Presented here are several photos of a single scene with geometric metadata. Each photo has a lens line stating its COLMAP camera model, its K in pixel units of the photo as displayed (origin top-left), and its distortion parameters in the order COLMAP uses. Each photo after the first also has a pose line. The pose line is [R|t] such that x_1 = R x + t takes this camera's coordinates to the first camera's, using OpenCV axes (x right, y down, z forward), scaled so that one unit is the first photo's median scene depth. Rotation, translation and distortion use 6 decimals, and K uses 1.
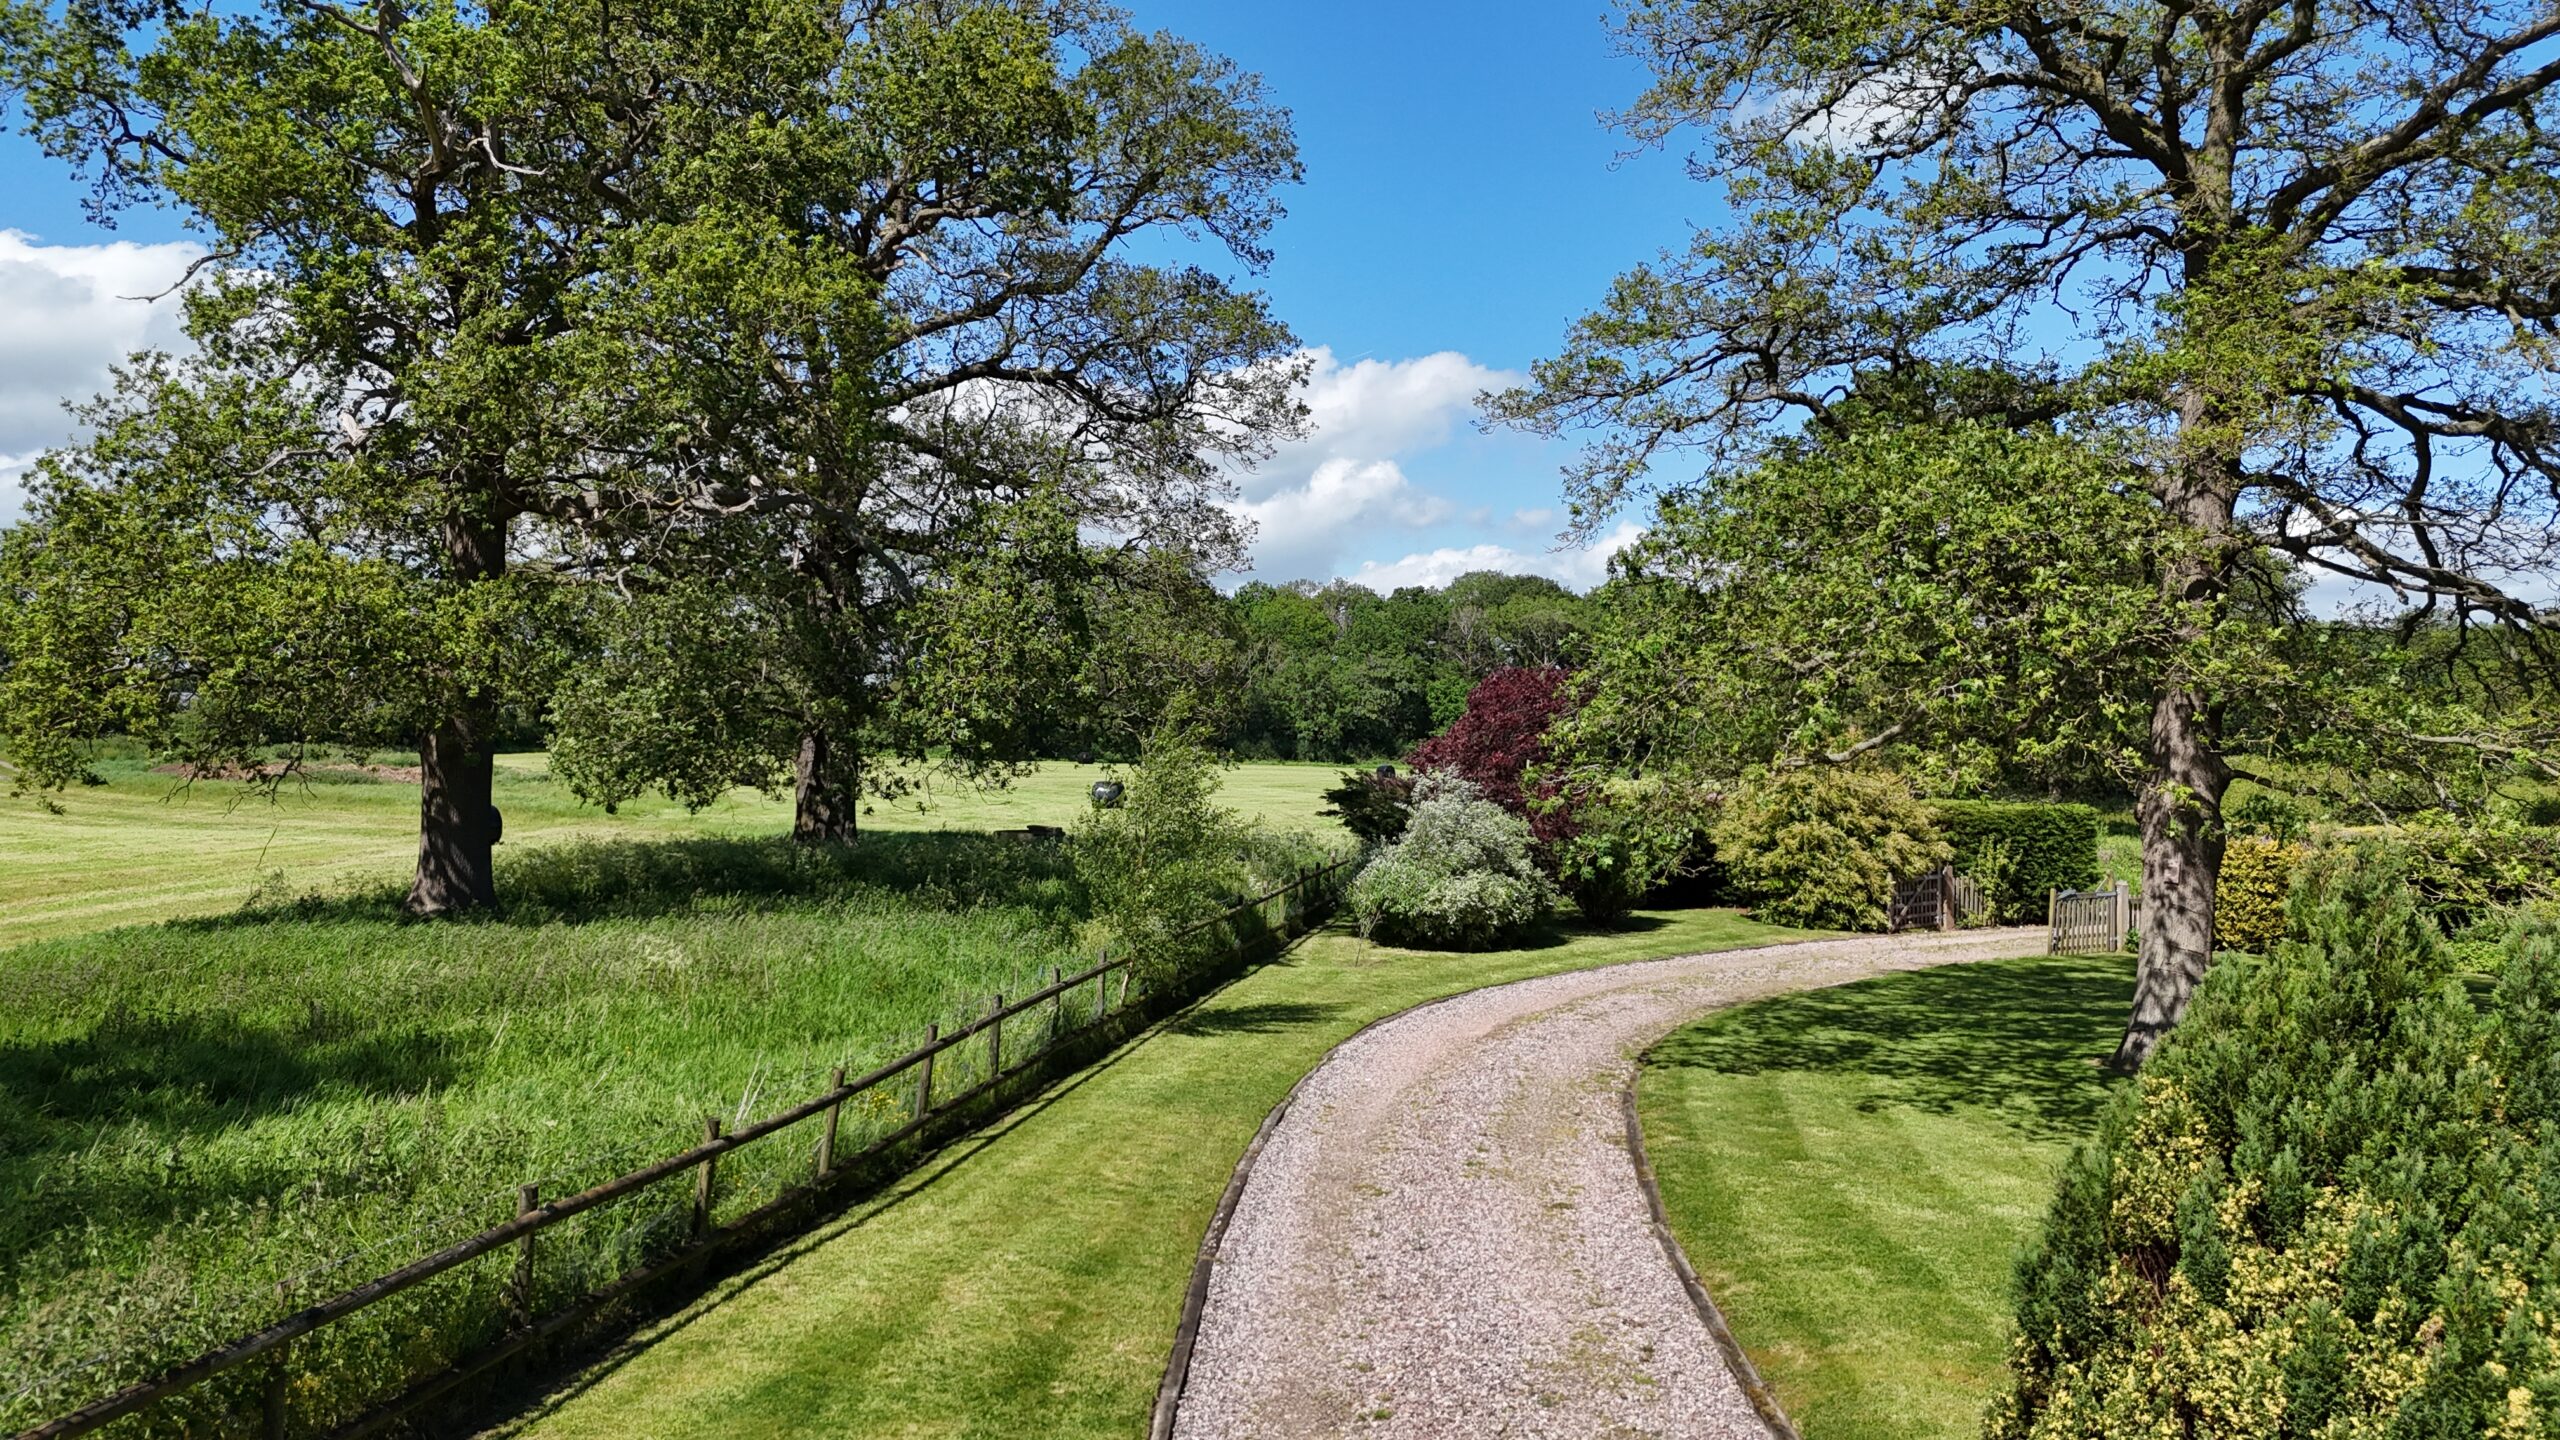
lens RADIAL K [[1873.0, 0, 1280.3], [0, 1873.0, 674.1], [0, 0, 1]] dist [0.061551, -0.035676]
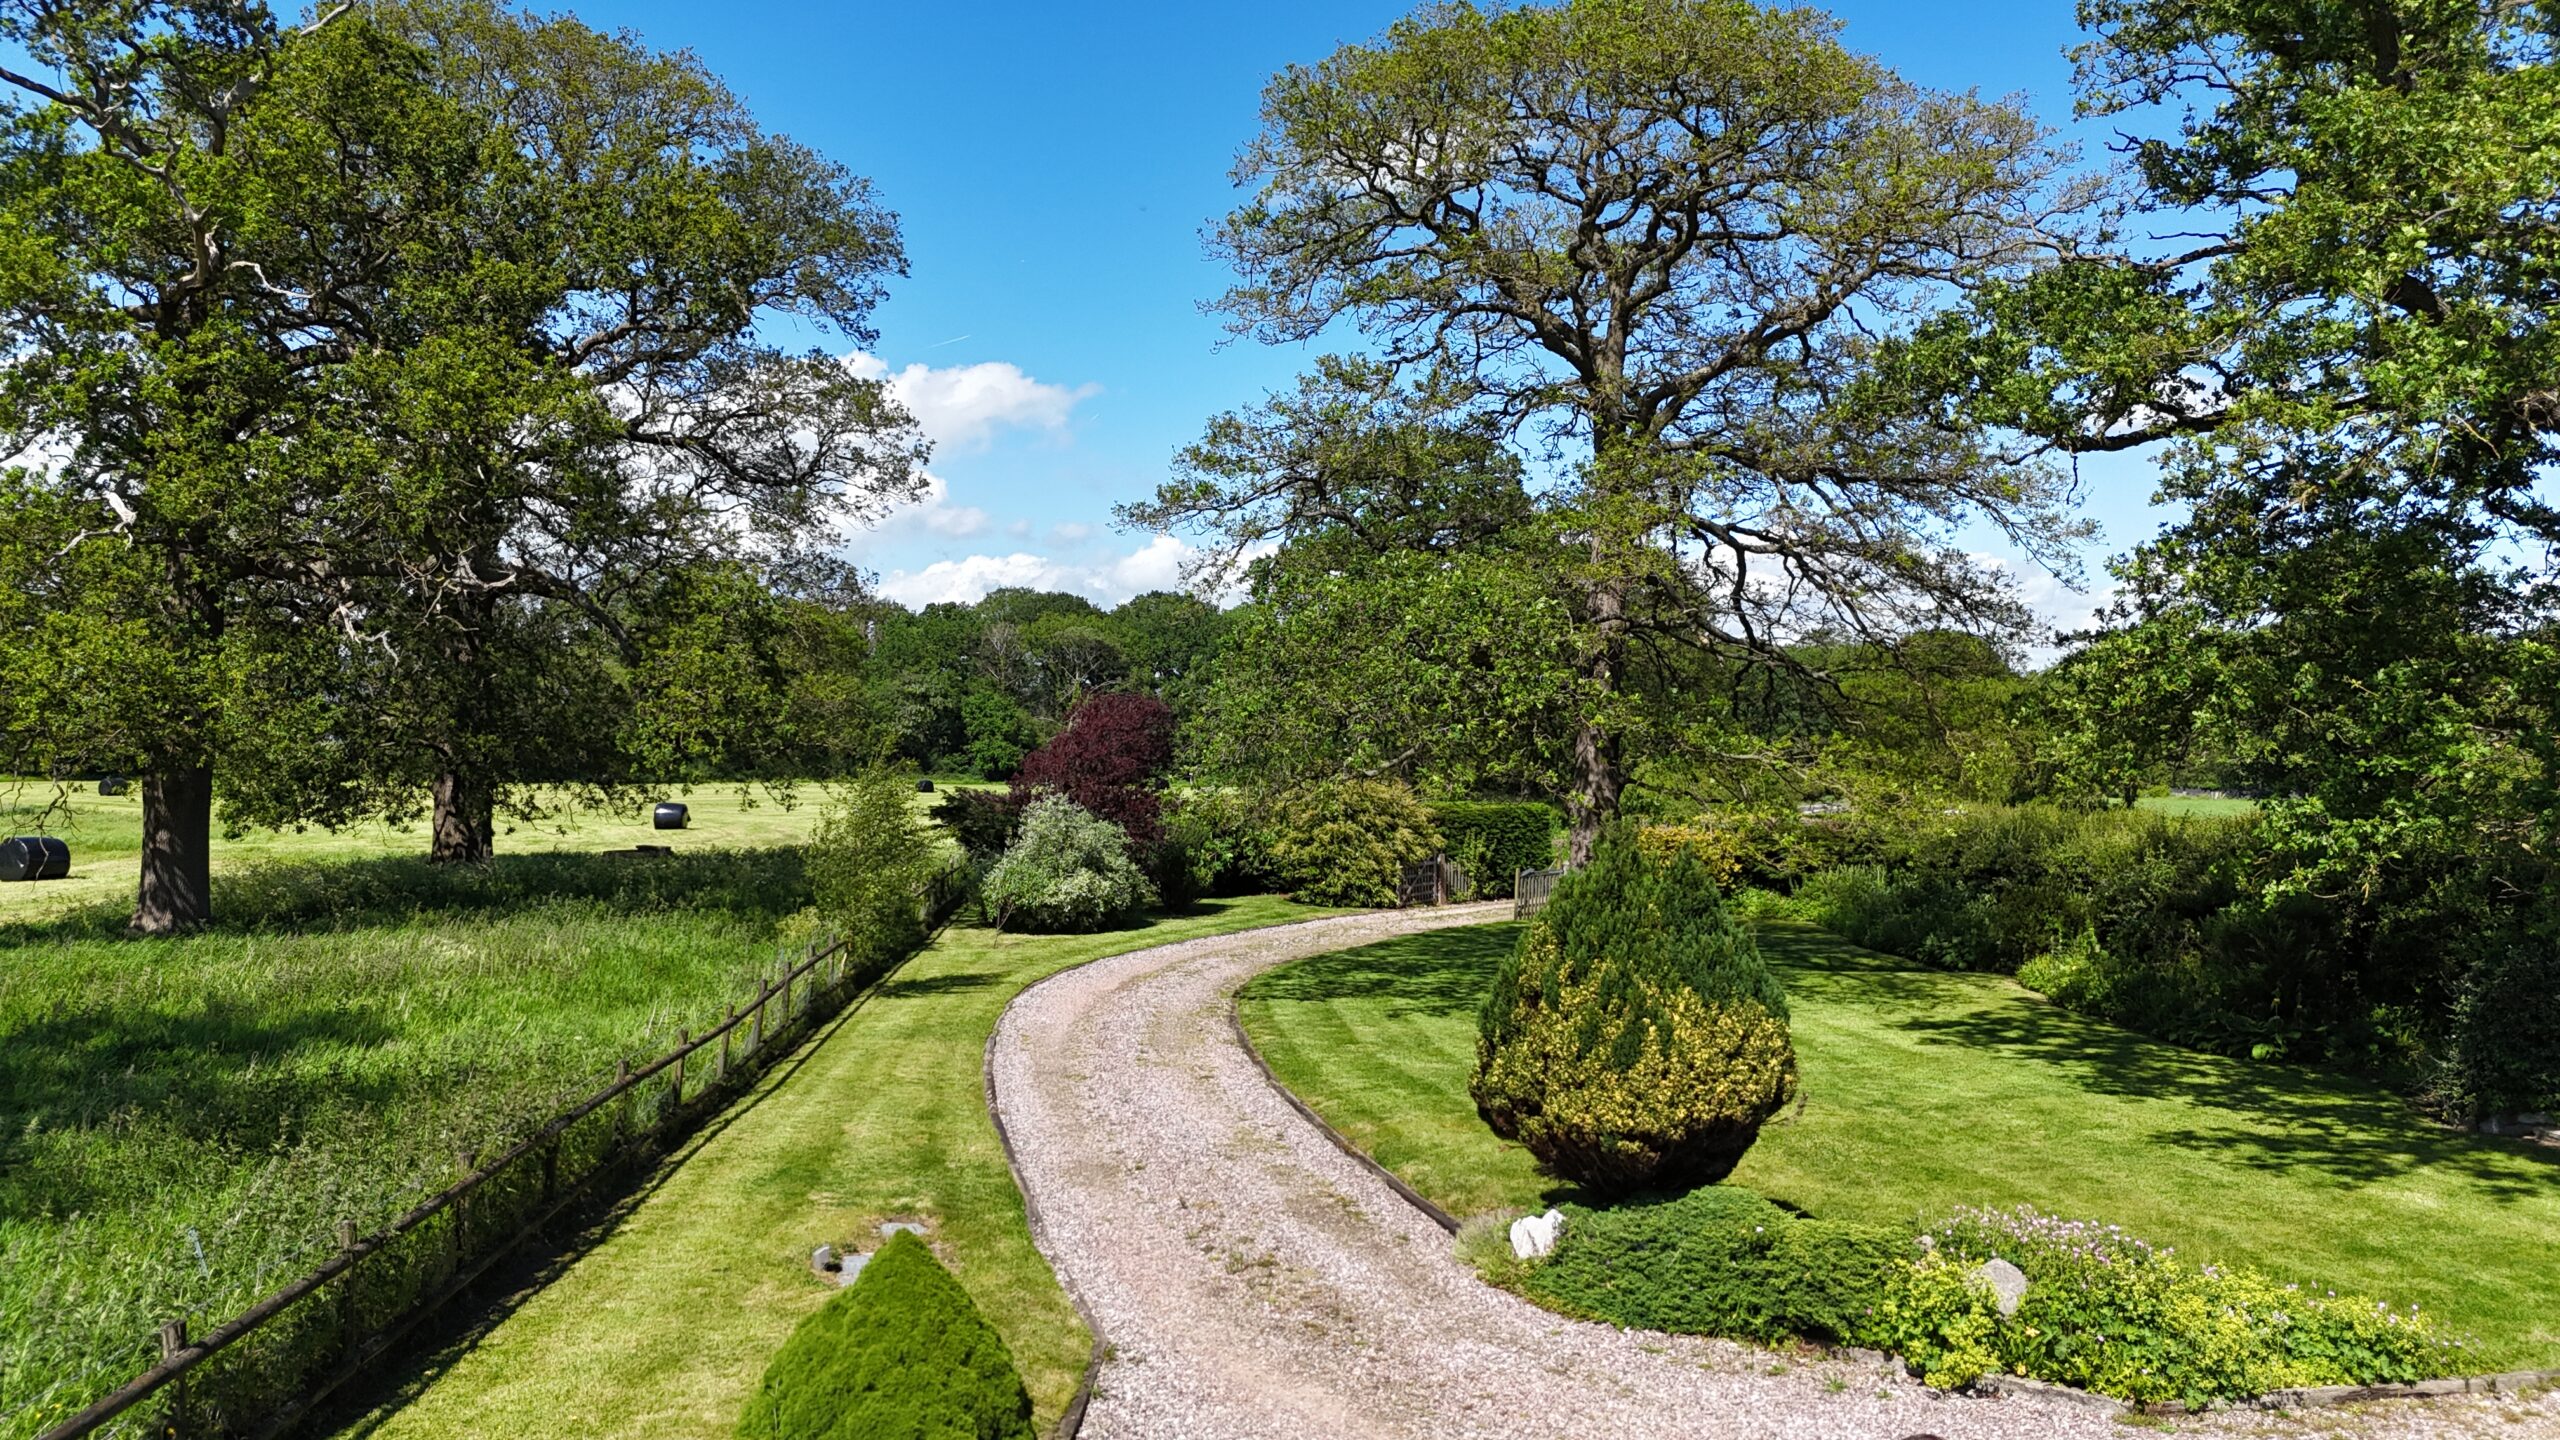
lens RADIAL K [[1873.0, 0, 1269.8], [0, 1873.0, 732.1], [0, 0, 1]] dist [0.061551, -0.035676]
pose [[0.968592, -0.012356, 0.248350, -0.086568], [0.005924, 0.999628, 0.026629, -0.017593], [-0.248586, -0.024321, 0.968304, -0.233407]]
